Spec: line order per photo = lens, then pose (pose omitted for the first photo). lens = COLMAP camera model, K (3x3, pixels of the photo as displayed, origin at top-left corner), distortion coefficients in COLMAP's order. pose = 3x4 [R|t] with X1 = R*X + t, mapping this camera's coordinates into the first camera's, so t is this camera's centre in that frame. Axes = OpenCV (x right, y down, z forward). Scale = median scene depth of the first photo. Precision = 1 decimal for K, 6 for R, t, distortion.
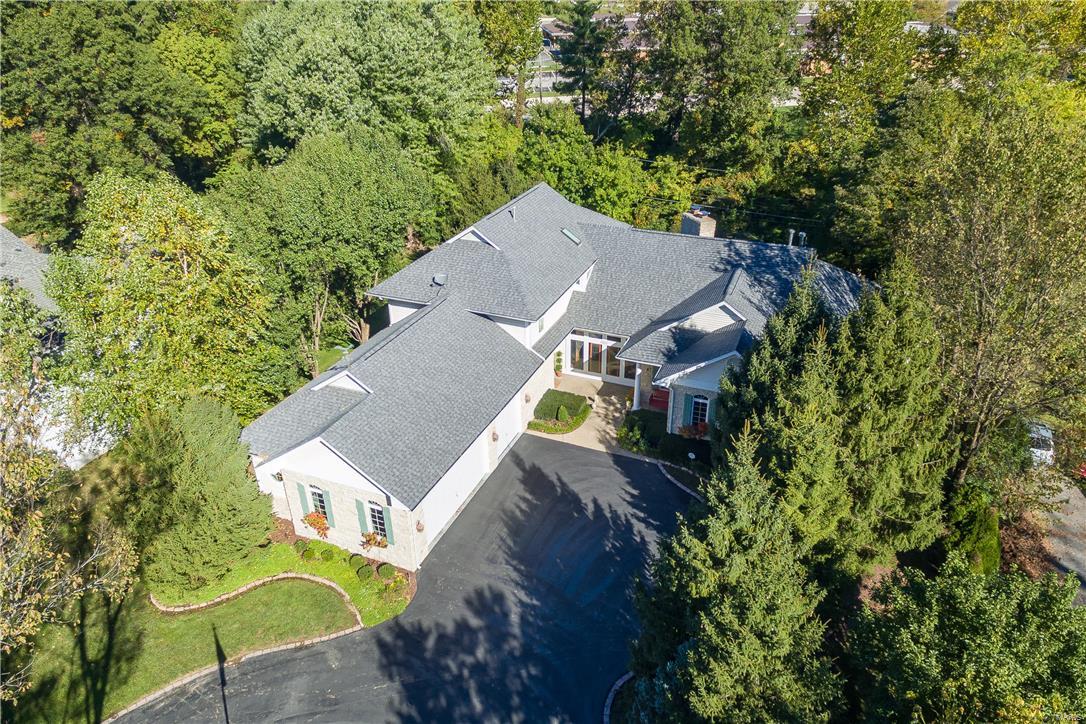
lens RADIAL K [[738.2, 0, 545.9], [0, 738.2, 369.5], [0, 0, 1]] dist [0.012358, -0.002331]
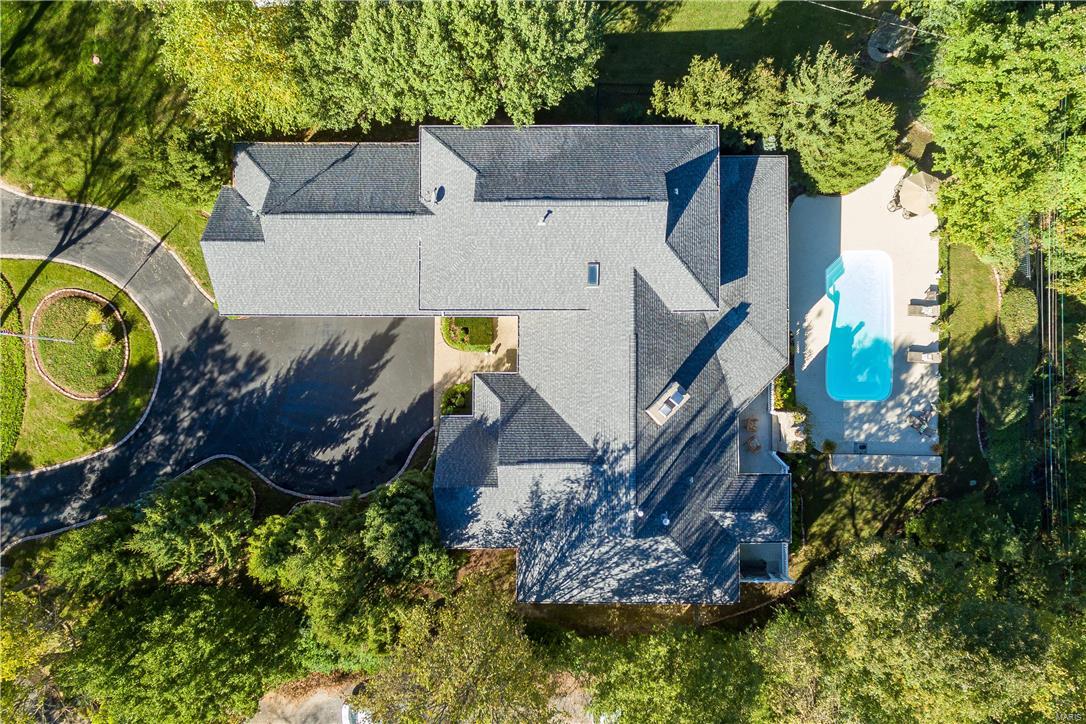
lens RADIAL K [[738.2, 0, 542.6], [0, 738.2, 367.6], [0, 0, 1]] dist [0.012358, -0.002331]
pose [[0.382703, 0.923665, -0.019521, 0.163063], [-0.433792, 0.198309, 0.878919, -1.142853], [0.815698, -0.327897, 0.476572, 0.624225]]
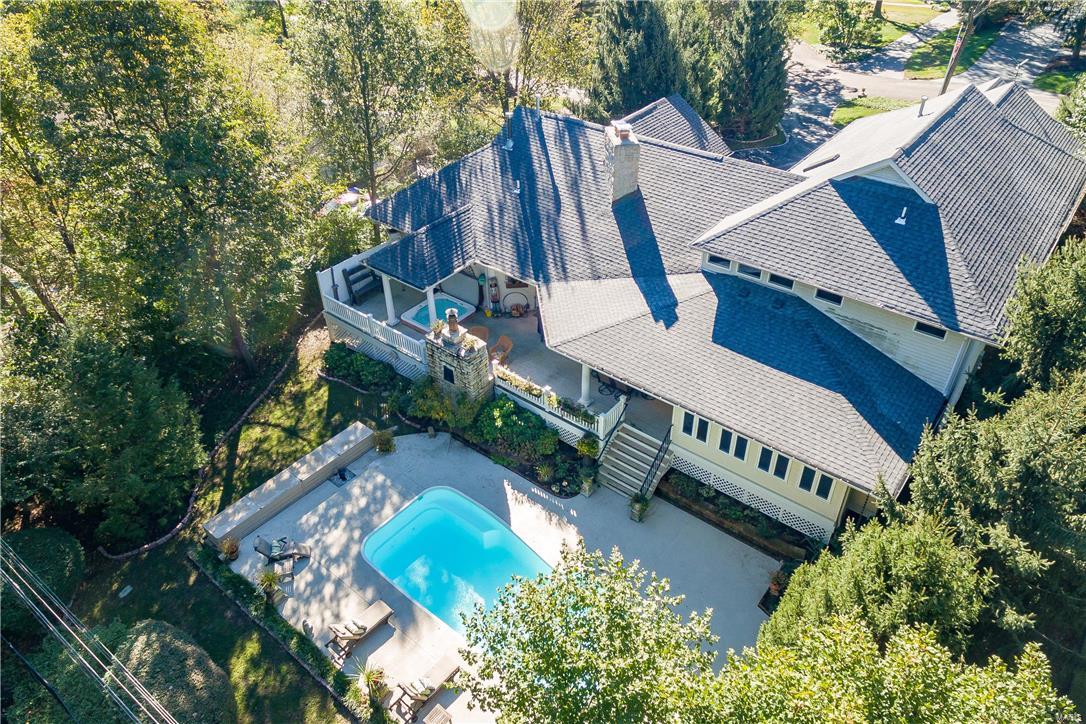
lens RADIAL K [[738.2, 0, 561.6], [0, 738.2, 354.7], [0, 0, 1]] dist [0.012358, -0.002331]
pose [[-0.963923, -0.133821, 0.230096, 0.102544], [0.151473, 0.435050, 0.887574, -0.911503], [-0.218879, 0.890407, -0.399084, 1.843587]]
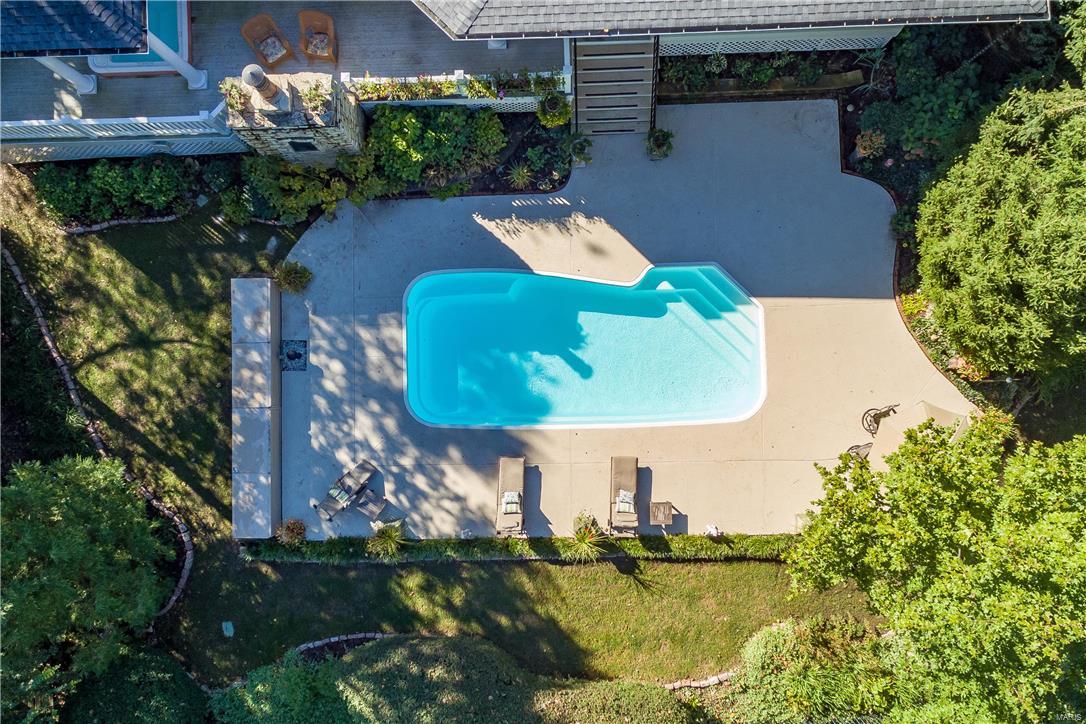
lens RADIAL K [[738.2, 0, 534.6], [0, 738.2, 362.3], [0, 0, 1]] dist [0.012358, -0.002331]
pose [[-0.911857, 0.410079, 0.018755, 0.313443], [-0.162964, -0.403546, 0.900330, -0.724162], [0.376775, 0.817916, 0.434804, 1.523143]]
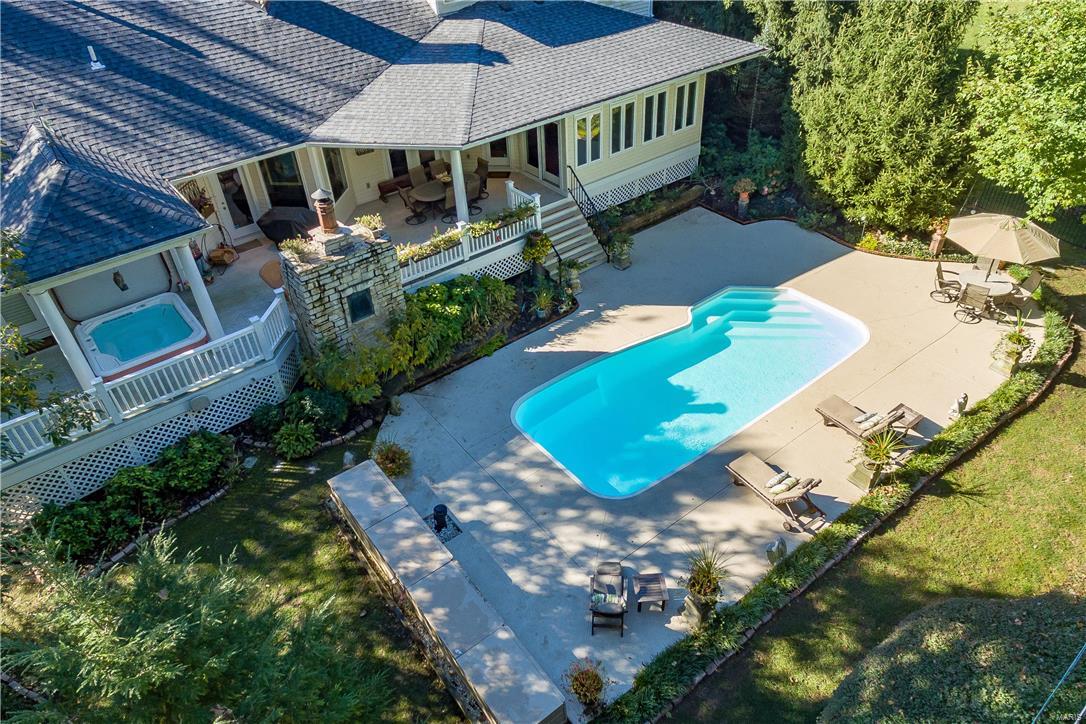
lens RADIAL K [[738.2, 0, 542.5], [0, 738.2, 356.0], [0, 0, 1]] dist [0.012358, -0.002331]
pose [[-0.490112, 0.556103, -0.671223, 0.699325], [-0.374074, 0.561347, 0.738212, -0.577633], [0.787311, 0.612894, -0.067099, 1.712114]]
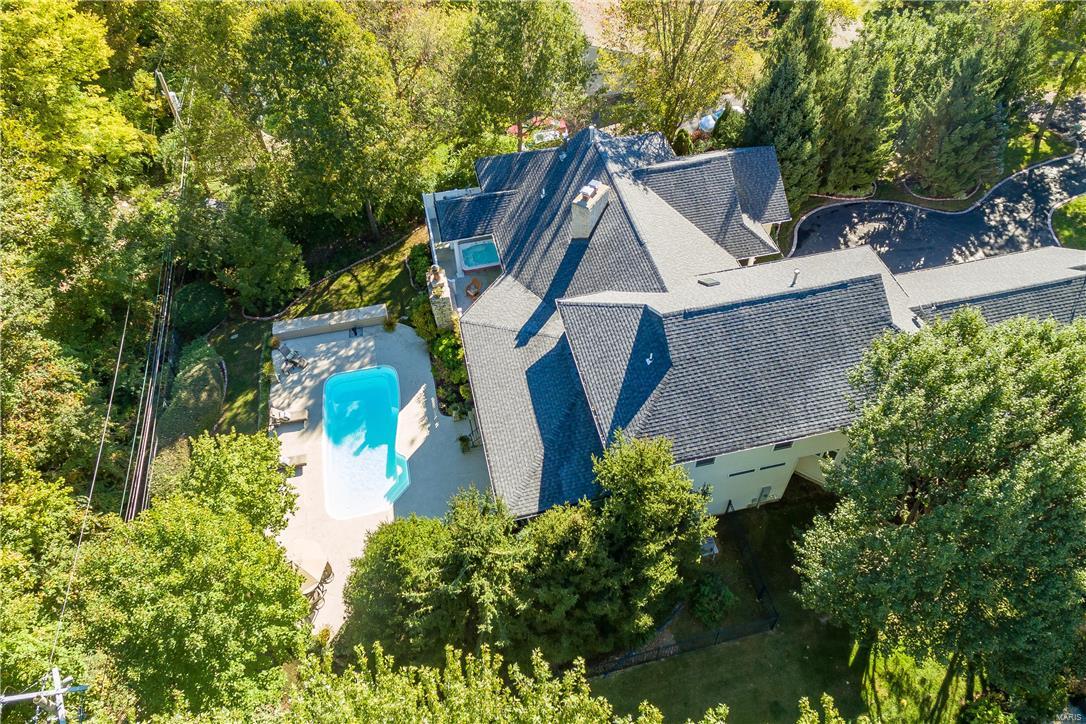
lens RADIAL K [[738.2, 0, 555.7], [0, 738.2, 356.2], [0, 0, 1]] dist [0.012358, -0.002331]
pose [[-0.584678, -0.594264, 0.552270, -0.436584], [0.411113, 0.369833, 0.833192, -1.087244], [-0.699384, 0.714195, 0.028077, 1.444169]]
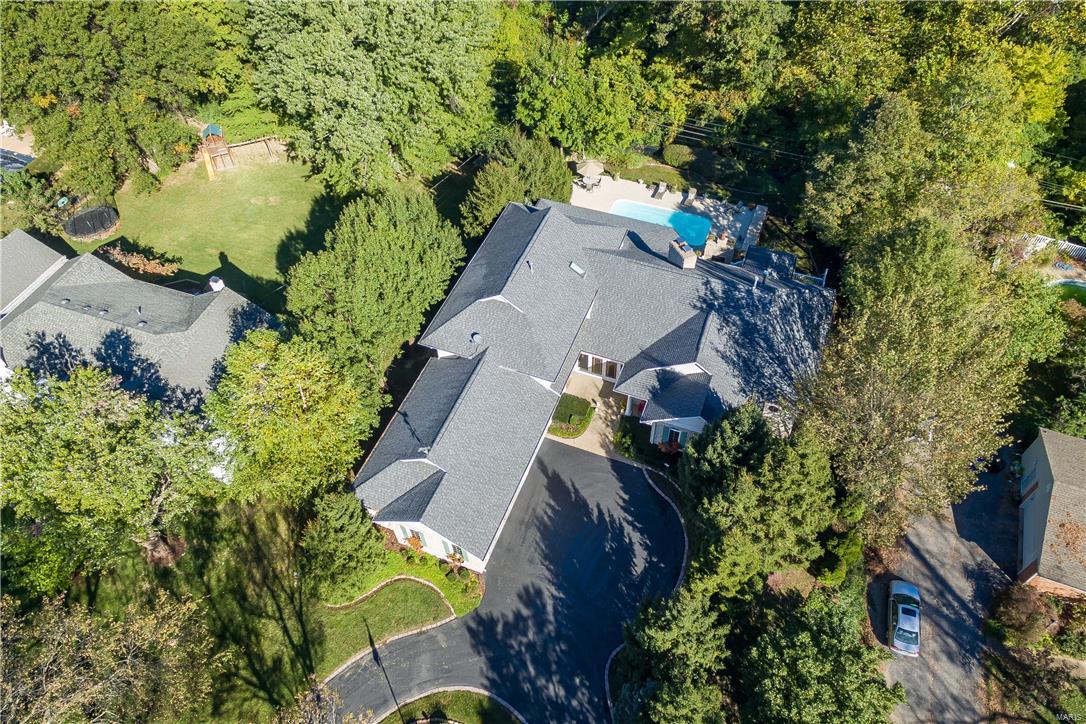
lens RADIAL K [[738.2, 0, 544.5], [0, 738.2, 371.8], [0, 0, 1]] dist [0.012358, -0.002331]
pose [[0.999628, -0.027195, 0.002249, -0.035435], [0.024160, 0.920337, 0.390379, -0.631597], [-0.012686, -0.390179, 0.920652, -0.231844]]
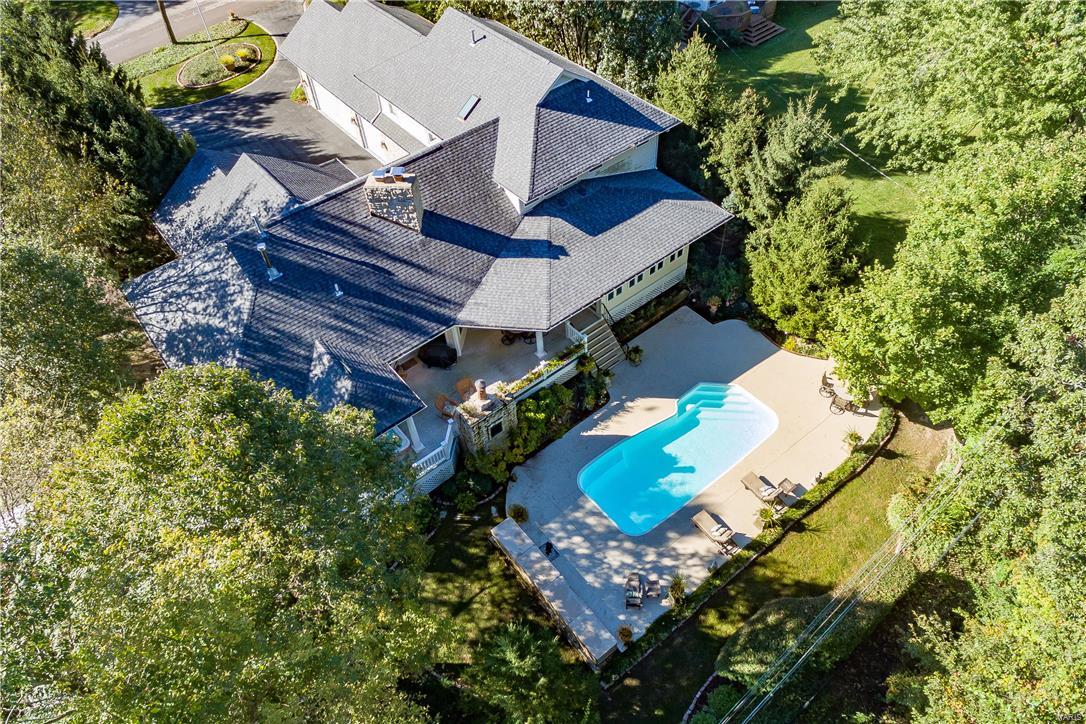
lens RADIAL K [[738.2, 0, 538.7], [0, 738.2, 357.9], [0, 0, 1]] dist [0.012358, -0.002331]
pose [[-0.478694, 0.679661, -0.555800, 0.829517], [-0.369431, 0.418351, 0.829761, -0.997429], [0.796475, 0.602531, 0.050826, 1.504212]]
